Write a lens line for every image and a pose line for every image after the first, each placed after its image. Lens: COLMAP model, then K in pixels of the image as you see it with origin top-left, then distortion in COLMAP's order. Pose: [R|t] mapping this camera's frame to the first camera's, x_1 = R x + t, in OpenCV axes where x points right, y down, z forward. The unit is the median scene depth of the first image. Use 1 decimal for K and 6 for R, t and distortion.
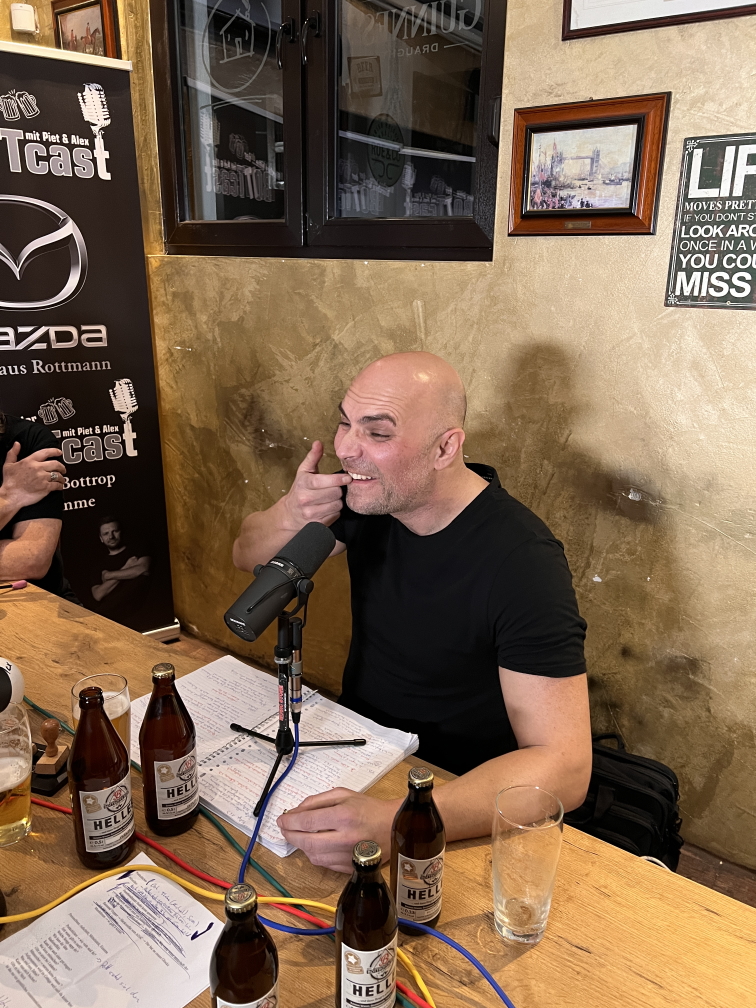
lens RADIAL K [[749.7, 0, 381.9], [0, 749.7, 507.2], [0, 0, 1]] dist [0.048007, -0.045351]
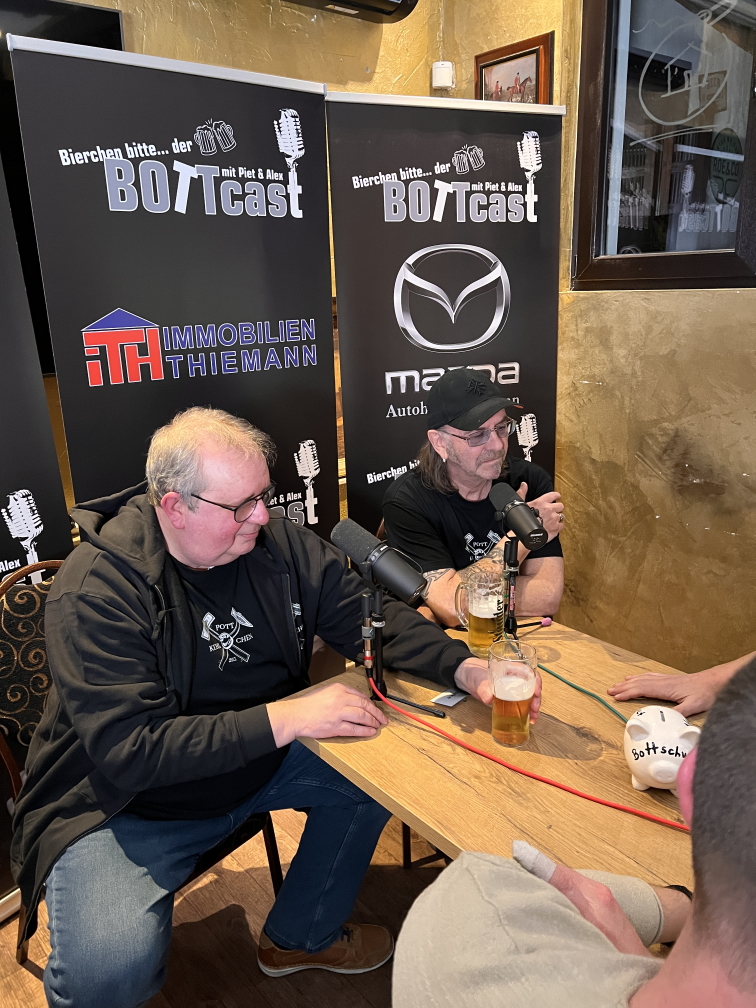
lens RADIAL K [[749.7, 0, 381.9], [0, 749.7, 507.2], [0, 0, 1]] dist [0.048007, -0.045351]
pose [[0.971302, 0.020758, -0.236941, -0.314437], [-0.026245, 0.999455, -0.020024, -0.018919], [0.236396, 0.025668, 0.971318, -0.037219]]
